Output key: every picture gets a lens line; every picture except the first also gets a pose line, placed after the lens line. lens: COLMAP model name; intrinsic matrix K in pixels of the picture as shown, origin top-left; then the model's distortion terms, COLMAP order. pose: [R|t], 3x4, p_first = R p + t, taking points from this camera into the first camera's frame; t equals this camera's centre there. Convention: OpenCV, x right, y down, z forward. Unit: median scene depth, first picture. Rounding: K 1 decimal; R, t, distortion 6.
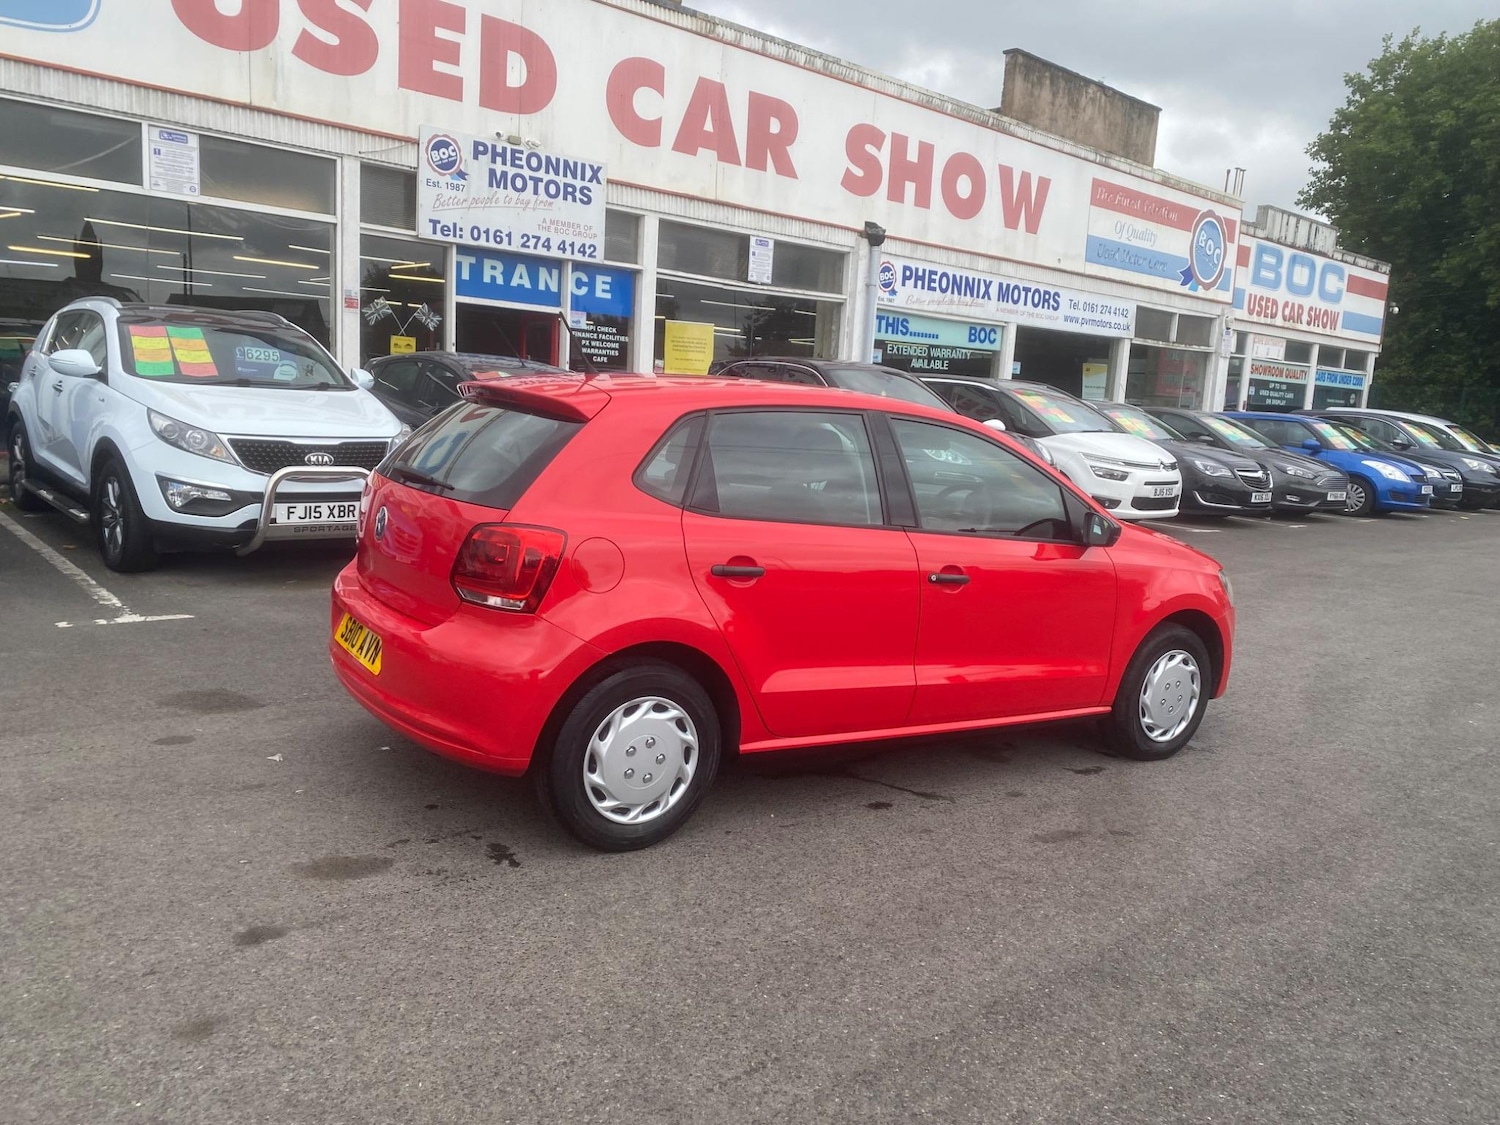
lens RADIAL K [[1118.9, 0, 753.5], [0, 1118.9, 567.5], [0, 0, 1]] dist [0.021794, -0.016191]
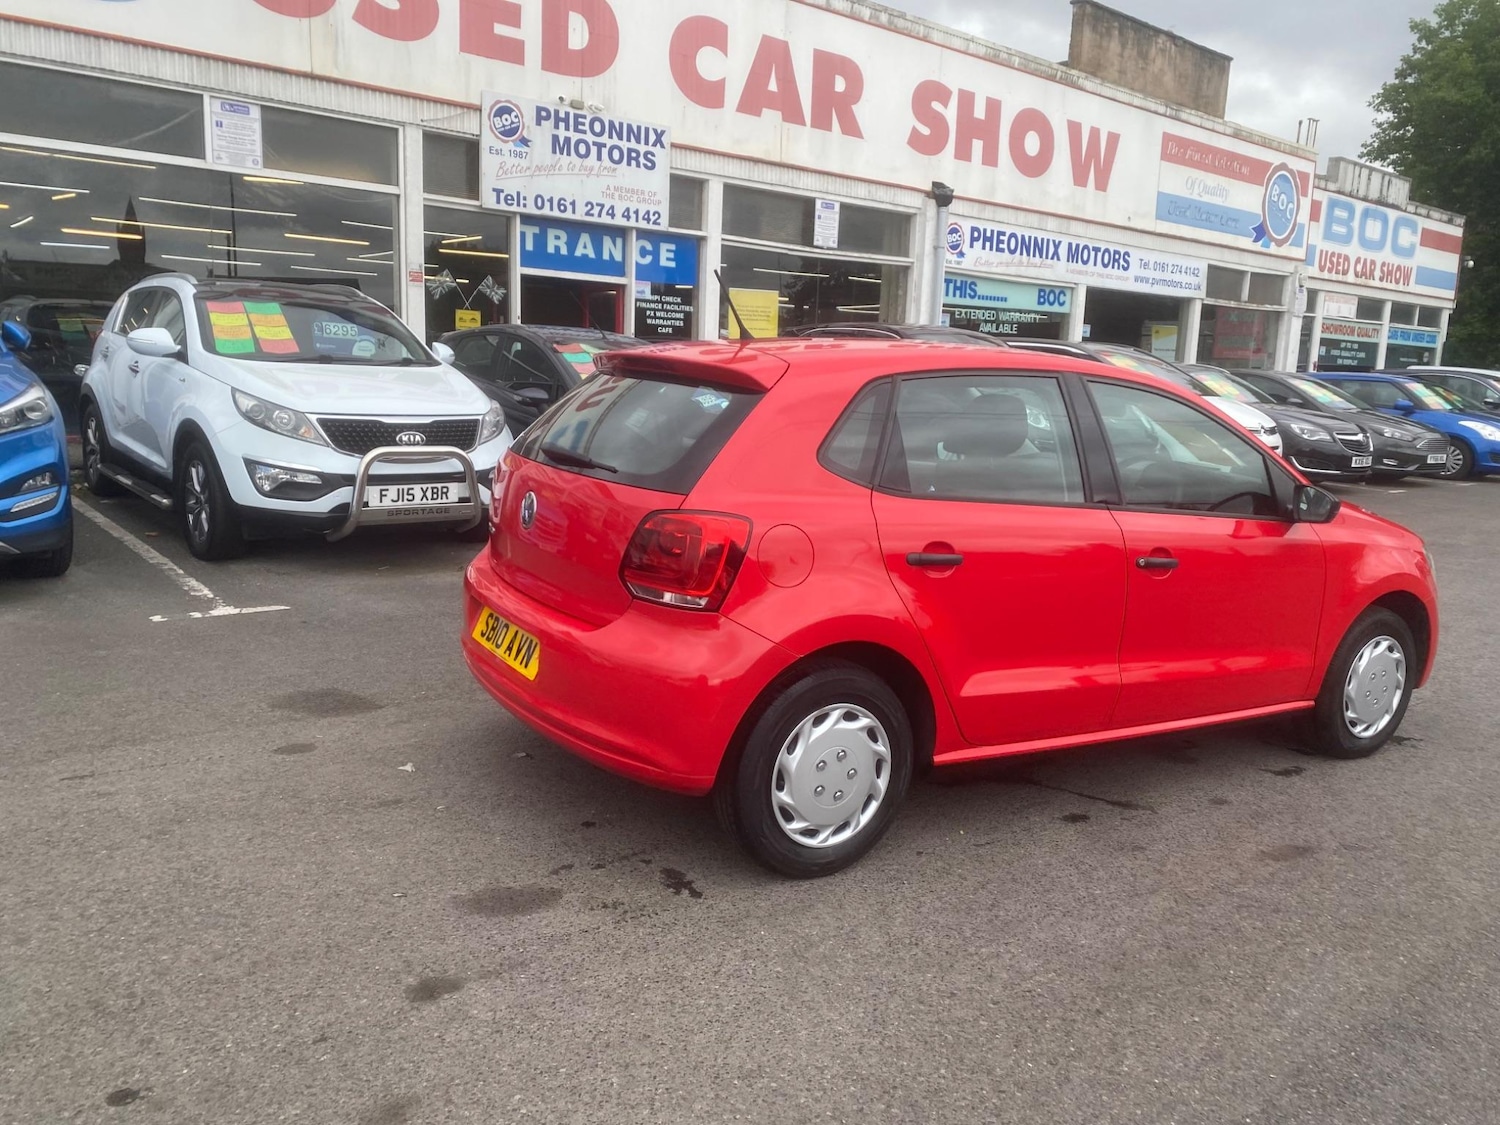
lens RADIAL K [[1118.9, 0, 751.8], [0, 1118.9, 552.6], [0, 0, 1]] dist [0.021794, -0.016191]
pose [[0.999411, -0.012943, -0.031783, -0.058444], [0.013339, 0.999836, 0.012269, -0.006632], [0.031619, -0.012686, 0.999419, 0.051382]]
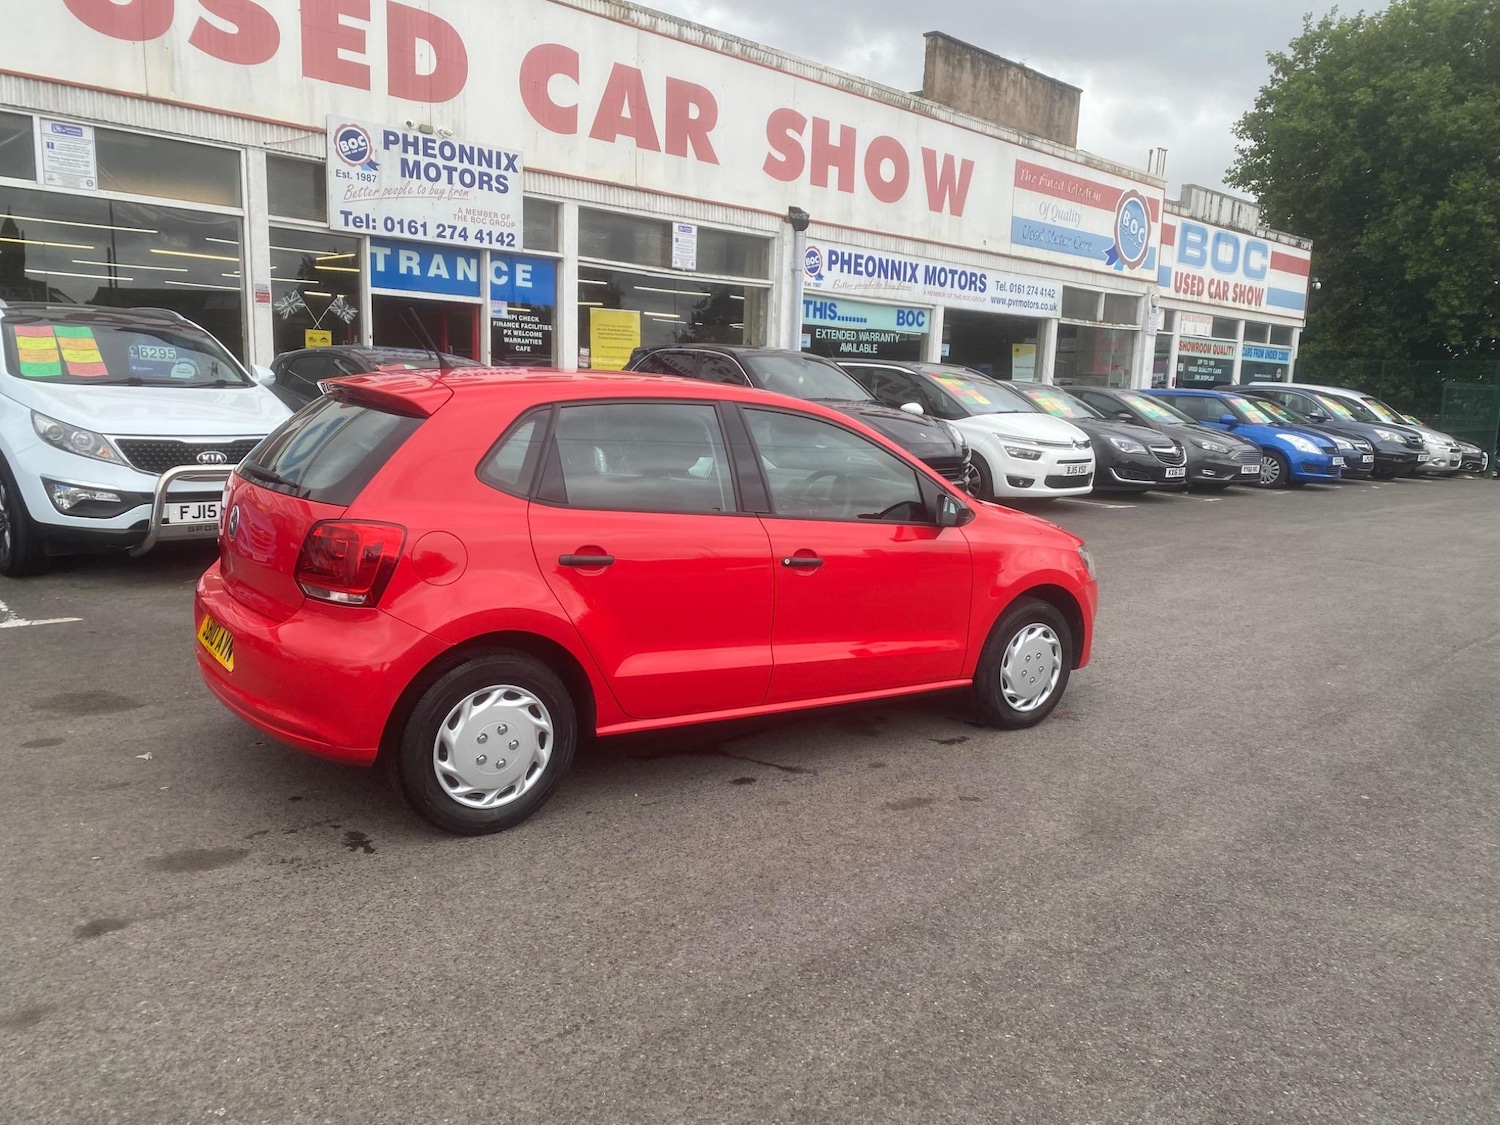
lens RADIAL K [[1118.9, 0, 763.7], [0, 1118.9, 575.1], [0, 0, 1]] dist [0.021794, -0.016191]
pose [[0.998620, -0.027484, 0.044752, 0.046654], [0.026563, 0.999426, 0.021039, -0.000304], [-0.045305, -0.019821, 0.998777, -0.018057]]
